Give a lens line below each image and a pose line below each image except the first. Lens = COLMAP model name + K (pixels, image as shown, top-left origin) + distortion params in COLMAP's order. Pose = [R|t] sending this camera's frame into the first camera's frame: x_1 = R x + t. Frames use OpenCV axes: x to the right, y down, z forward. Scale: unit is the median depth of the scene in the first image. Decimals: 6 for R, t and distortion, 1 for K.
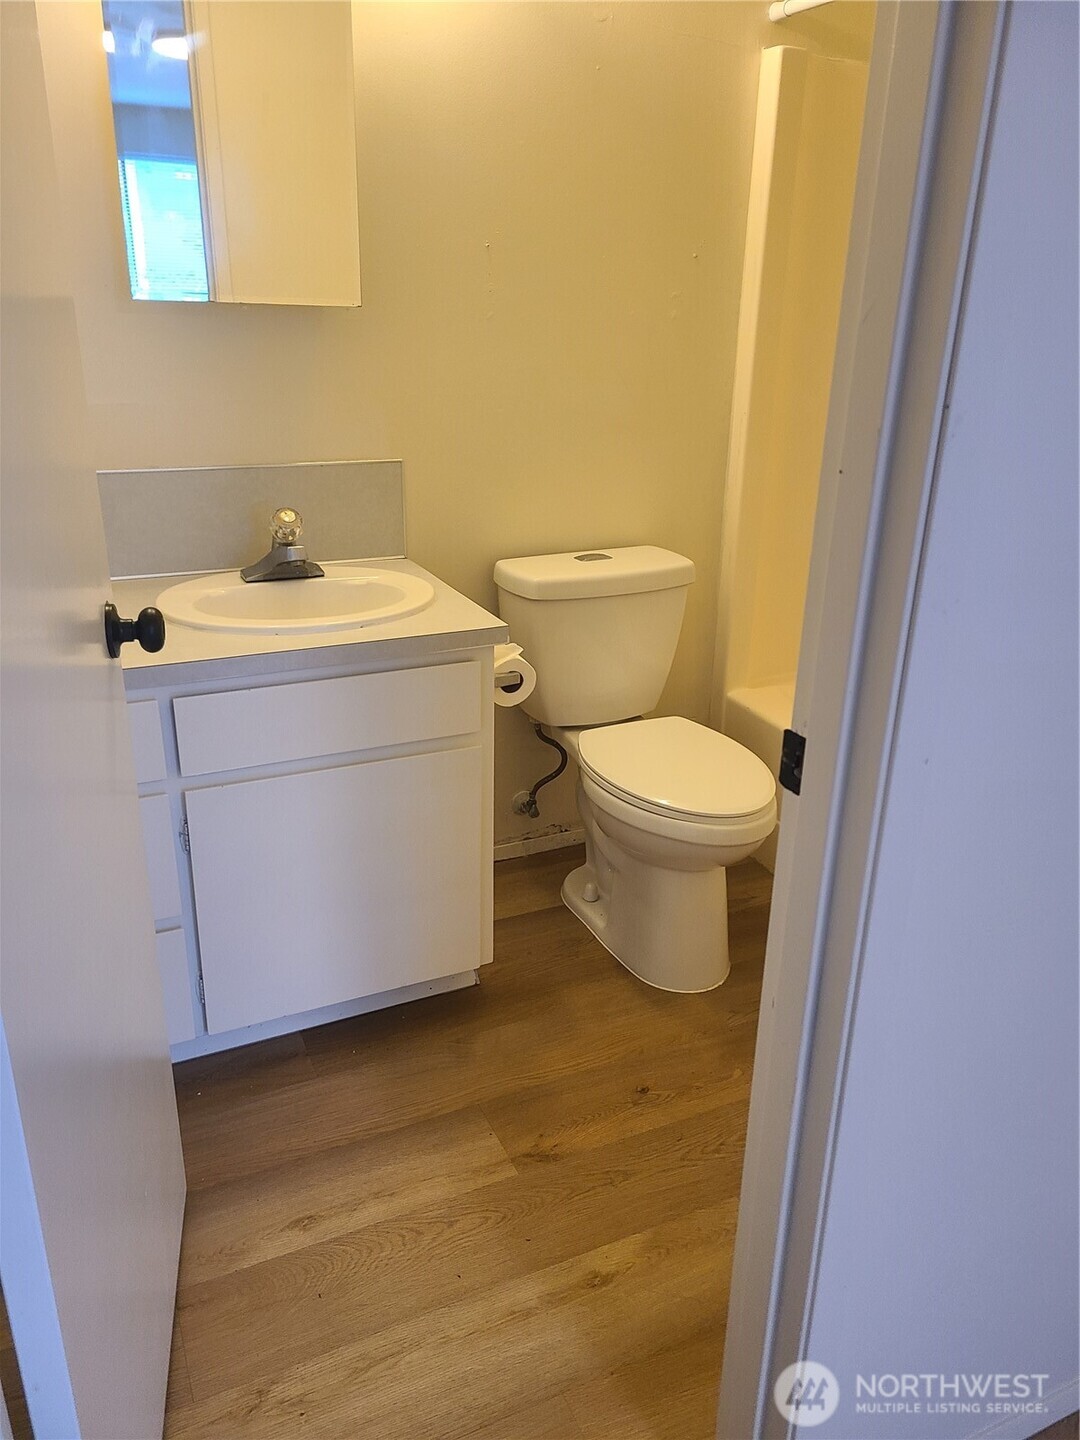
lens RADIAL K [[1079.7, 0, 538.6], [0, 1079.7, 720.3], [0, 0, 1]] dist [0.033573, -0.007727]
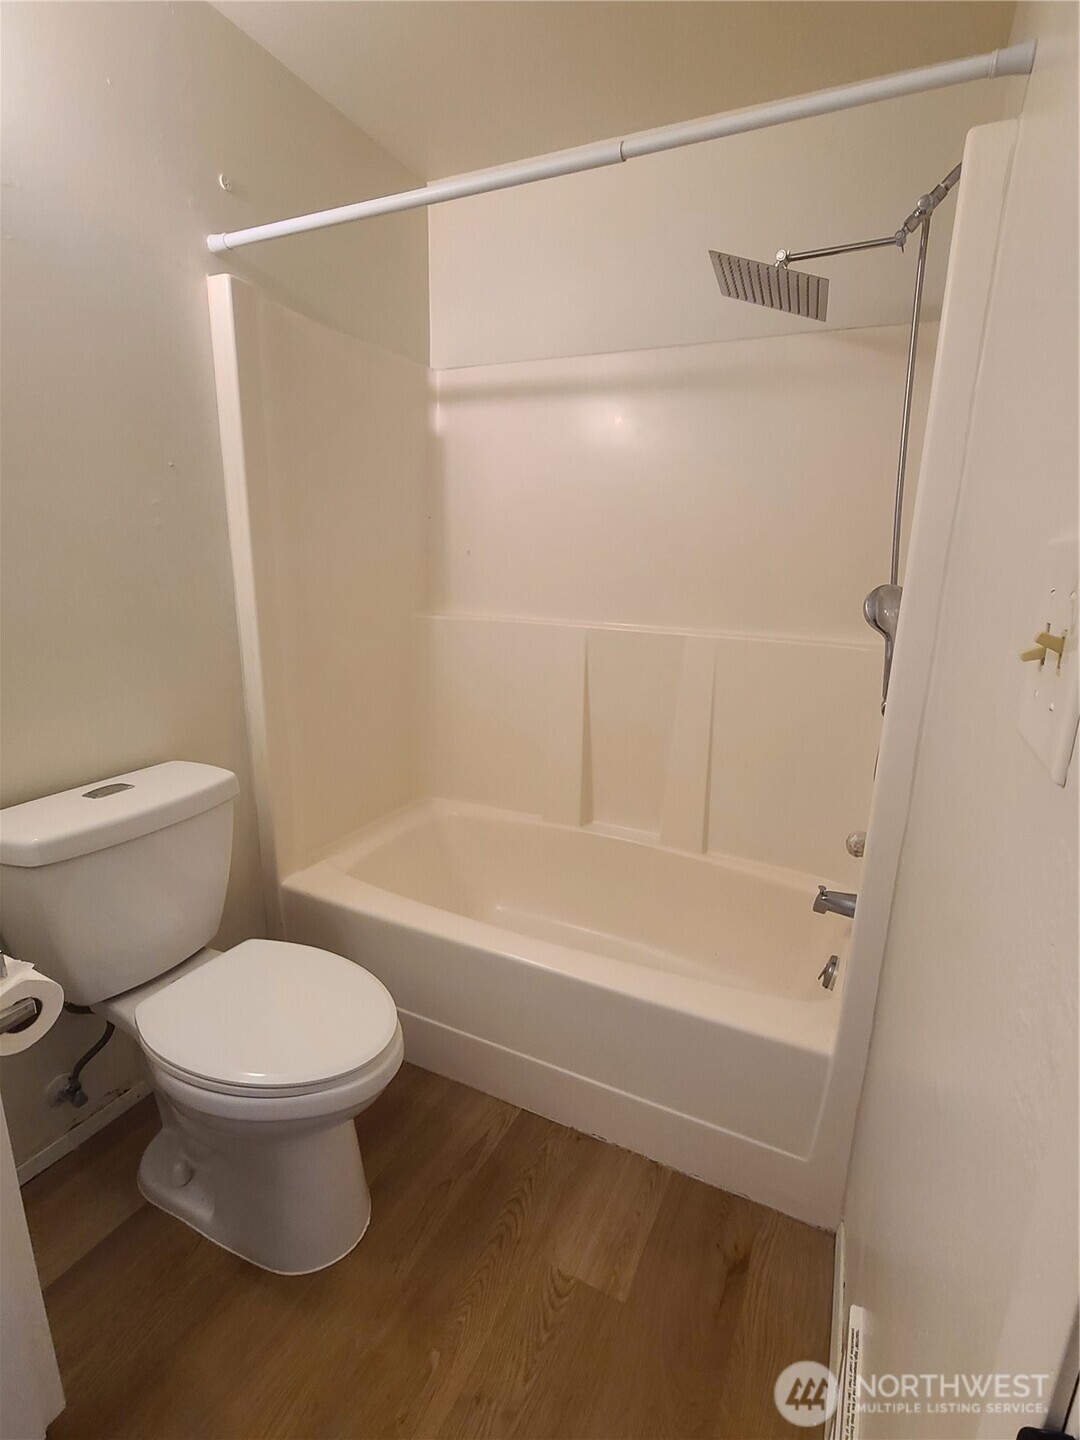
lens RADIAL K [[679.7, 0, 544.7], [0, 679.7, 722.0], [0, 0, 1]] dist [-0.000181, 0.000889]
pose [[0.777145, -0.150741, 0.611001, -0.002487], [0.222402, 0.974025, -0.042574, -0.101567], [-0.588713, 0.168974, 0.790484, 0.360943]]
